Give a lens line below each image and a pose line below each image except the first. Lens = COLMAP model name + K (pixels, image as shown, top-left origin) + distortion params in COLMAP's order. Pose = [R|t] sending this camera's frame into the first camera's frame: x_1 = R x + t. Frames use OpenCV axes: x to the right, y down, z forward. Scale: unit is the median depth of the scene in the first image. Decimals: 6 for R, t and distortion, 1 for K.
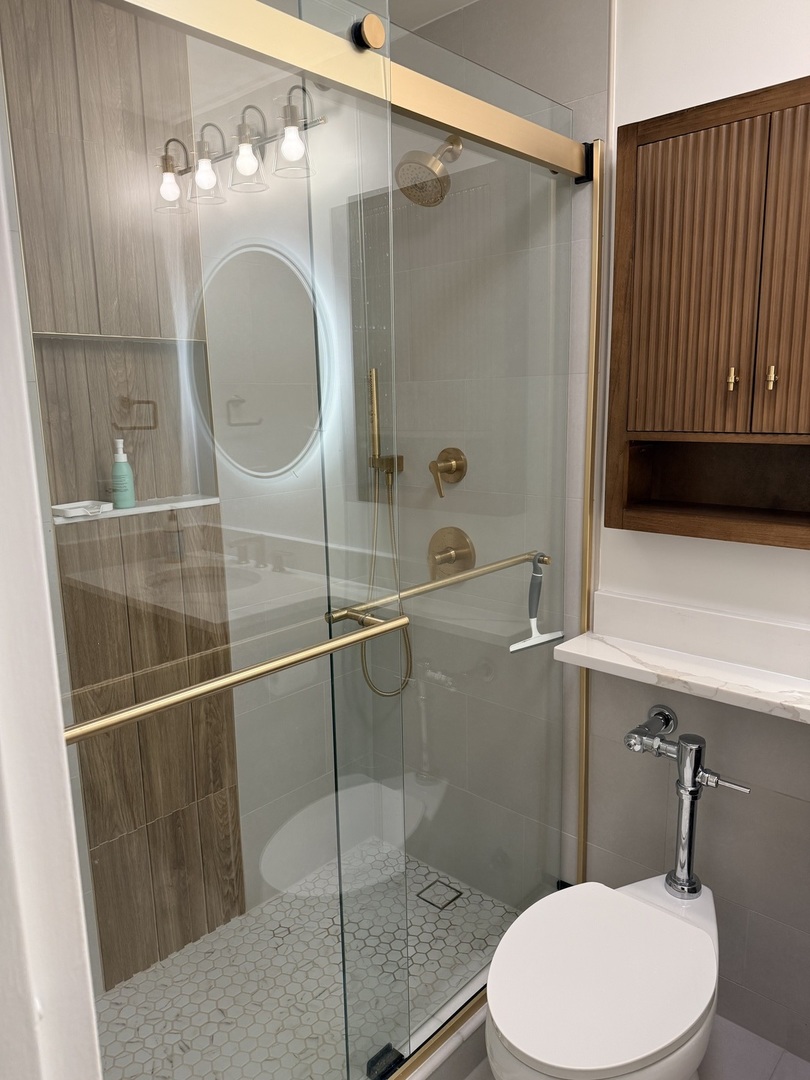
lens RADIAL K [[743.4, 0, 407.4], [0, 743.4, 540.6], [0, 0, 1]] dist [0.004602, -0.013761]
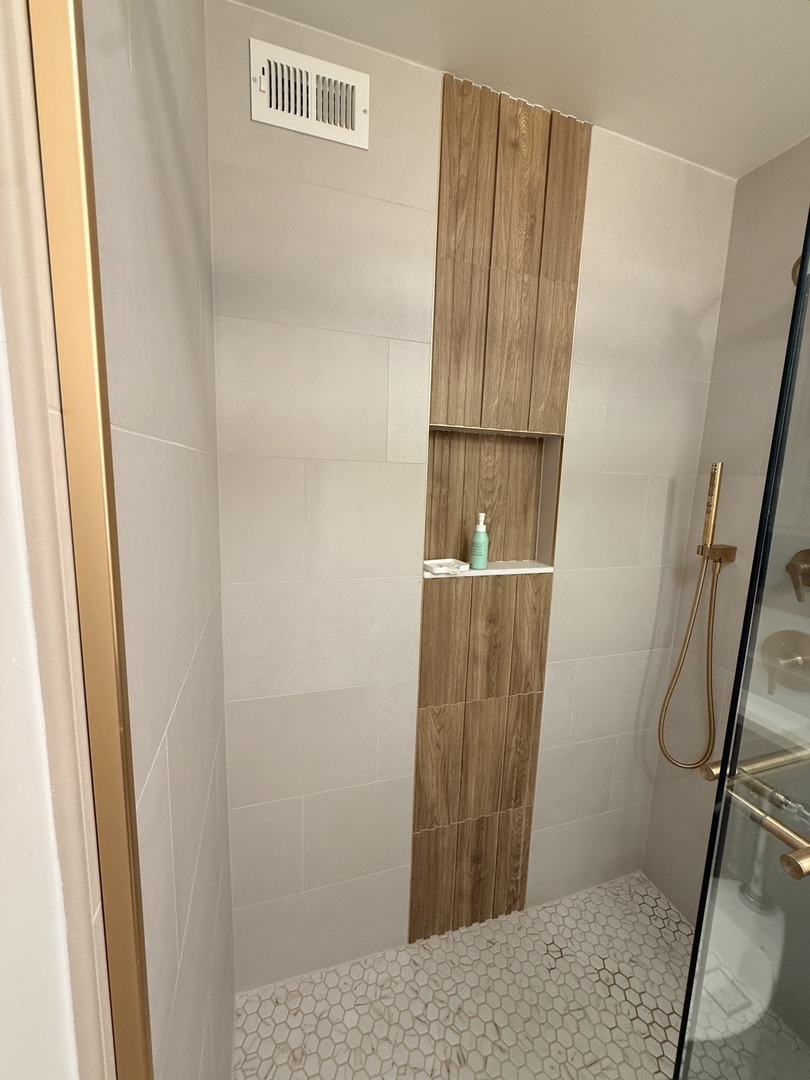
lens RADIAL K [[434.2, 0, 410.4], [0, 434.2, 543.1], [0, 0, 1]] dist [0.024865, 0.000007]
pose [[0.870149, 0.124988, -0.476674, -0.130664], [-0.143117, 0.989704, -0.001744, -0.063681], [0.471548, 0.069738, 0.879078, 0.292242]]
